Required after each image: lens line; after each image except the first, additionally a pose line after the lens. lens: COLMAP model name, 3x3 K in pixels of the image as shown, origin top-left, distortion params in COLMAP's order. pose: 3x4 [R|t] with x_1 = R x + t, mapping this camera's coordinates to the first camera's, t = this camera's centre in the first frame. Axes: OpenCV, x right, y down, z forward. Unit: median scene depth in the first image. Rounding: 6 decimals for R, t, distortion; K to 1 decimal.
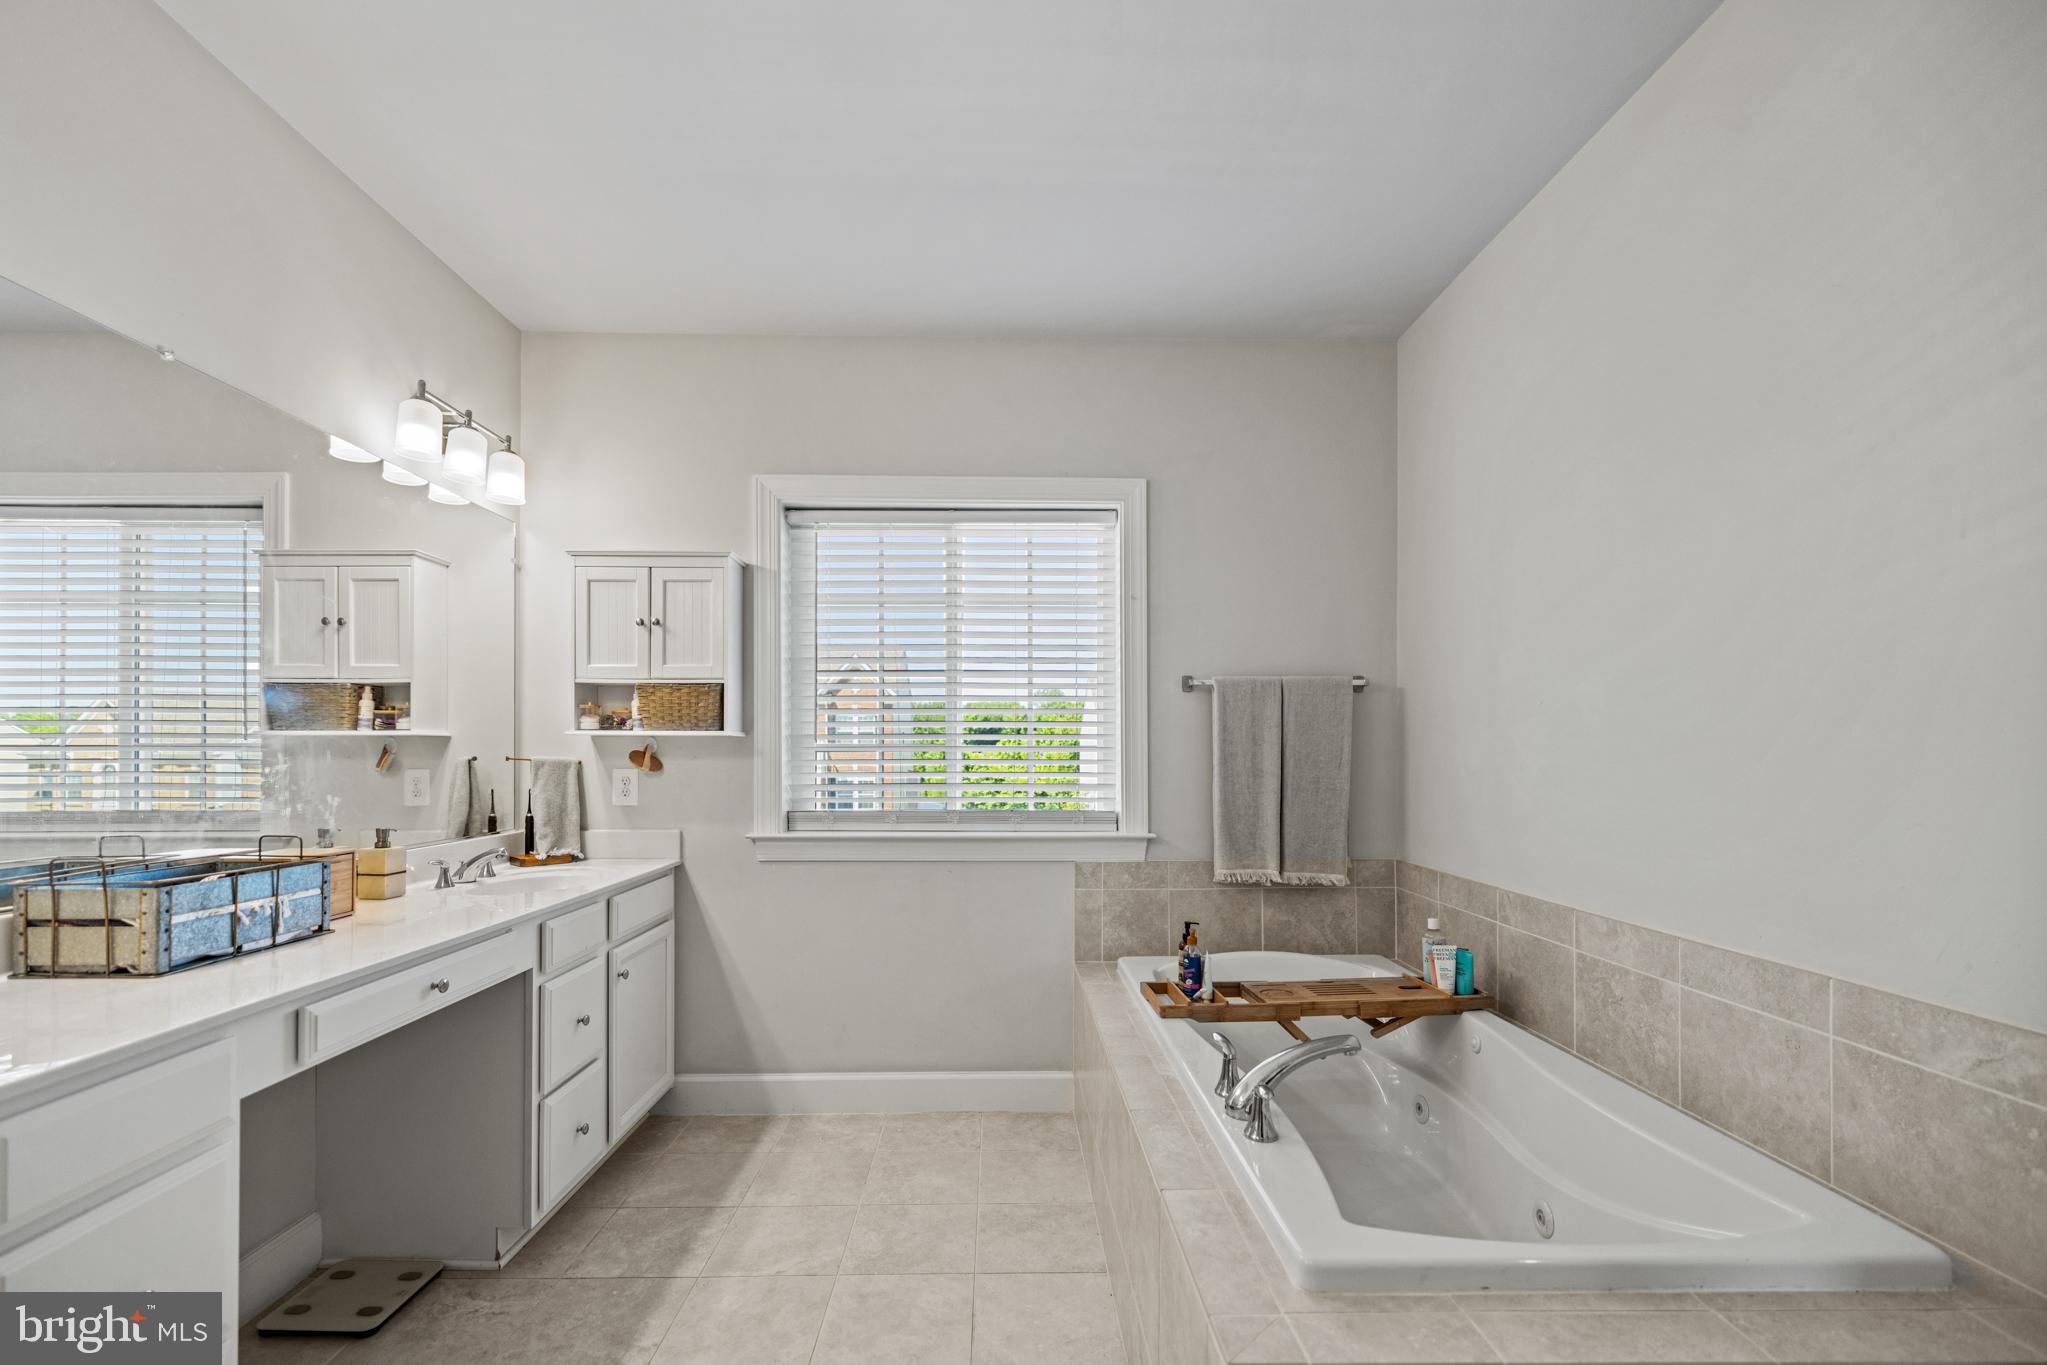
lens RADIAL K [[882.5, 0, 1017.5], [0, 882.5, 750.9], [0, 0, 1]] dist [0.001906, 0.000098]
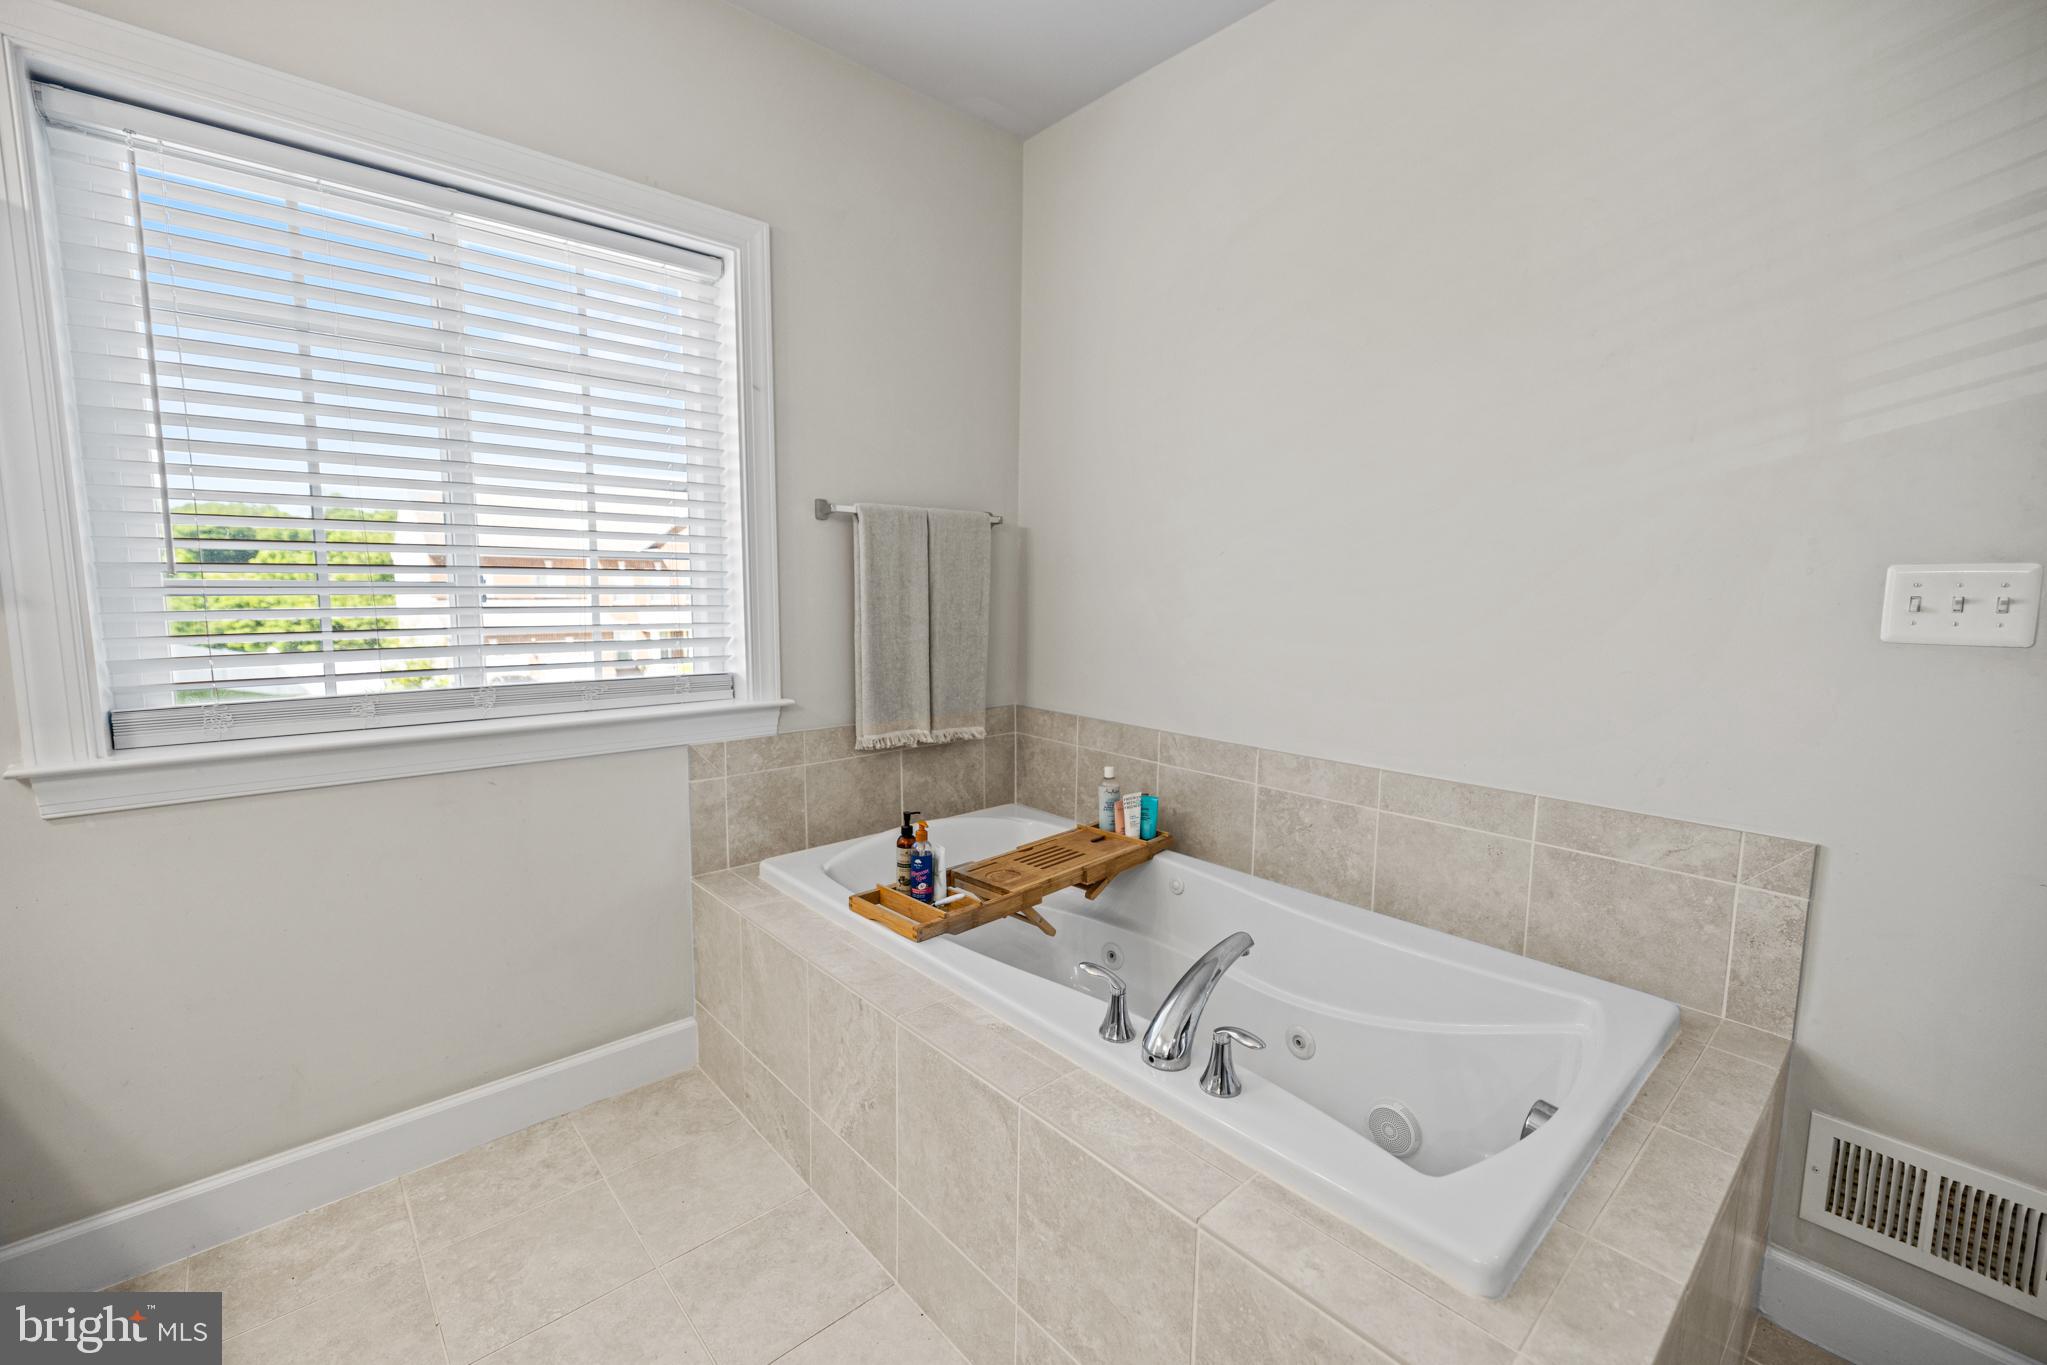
lens RADIAL K [[853.1, 0, 1023.2], [0, 853.1, 677.0], [0, 0, 1]] dist [0.000863, 0.000230]
pose [[0.756649, -0.064744, 0.650607, -0.192957], [-0.012933, 0.993408, 0.113898, -0.016571], [-0.653693, -0.094595, 0.750824, 0.304099]]
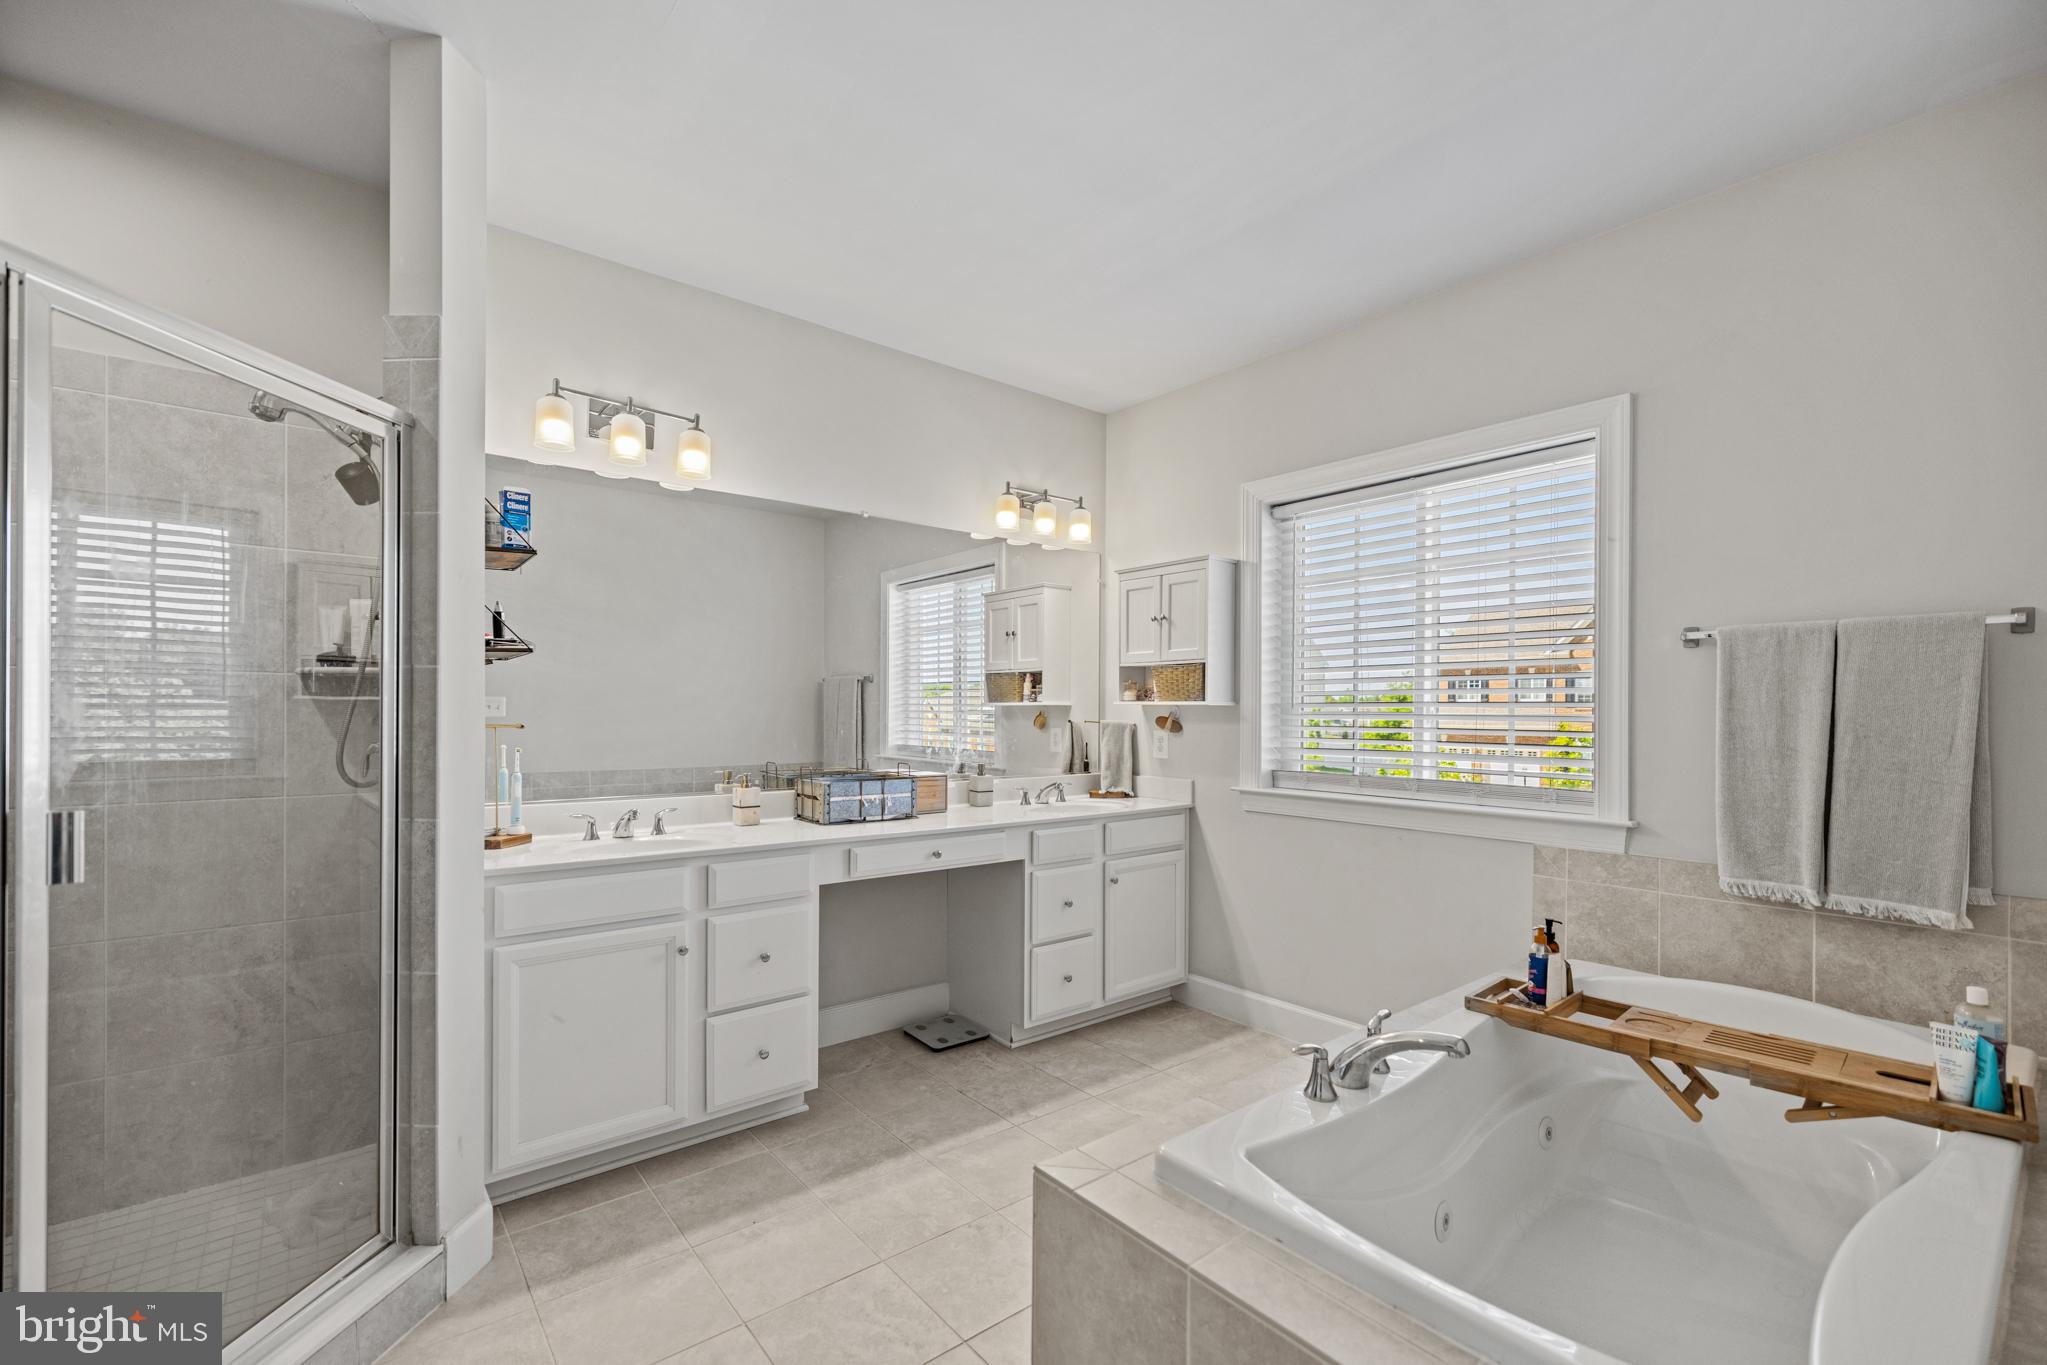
lens RADIAL K [[877.4, 0, 1024.6], [0, 877.4, 717.2], [0, 0, 1]] dist [-0.000278, 0.000123]
pose [[0.614423, 0.008779, -0.788928, 0.474336], [-0.002608, 0.999955, 0.009096, -0.010565], [0.788972, -0.003531, 0.614418, 0.047940]]
